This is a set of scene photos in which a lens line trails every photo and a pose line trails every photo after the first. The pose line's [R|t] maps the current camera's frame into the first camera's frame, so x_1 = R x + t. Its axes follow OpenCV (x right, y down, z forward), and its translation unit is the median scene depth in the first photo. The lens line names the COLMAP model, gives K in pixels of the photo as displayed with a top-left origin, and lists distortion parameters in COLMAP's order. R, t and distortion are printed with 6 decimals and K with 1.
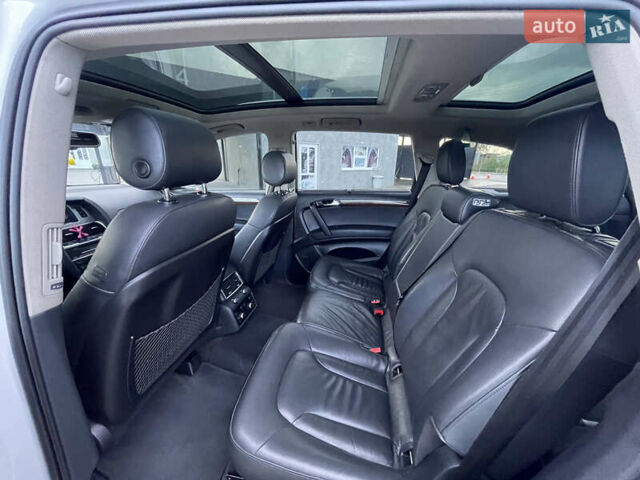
lens RADIAL K [[250.1, 0, 320.0], [0, 250.1, 240.0], [0, 0, 1]] dist [0.000832, 0.000164]
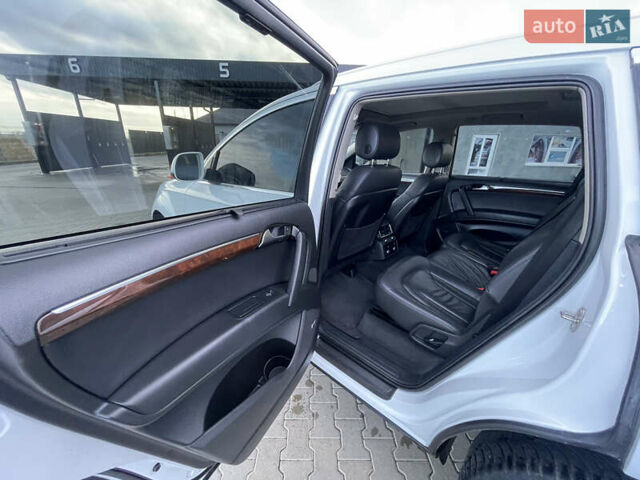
lens RADIAL K [[250.1, 0, 320.0], [0, 250.1, 240.0], [0, 0, 1]] dist [0.000832, 0.000164]
pose [[0.820574, 0.207454, -0.532561, 0.102639], [-0.191296, 0.977747, 0.086122, 0.129670], [0.538576, 0.031208, 0.841999, -0.358859]]
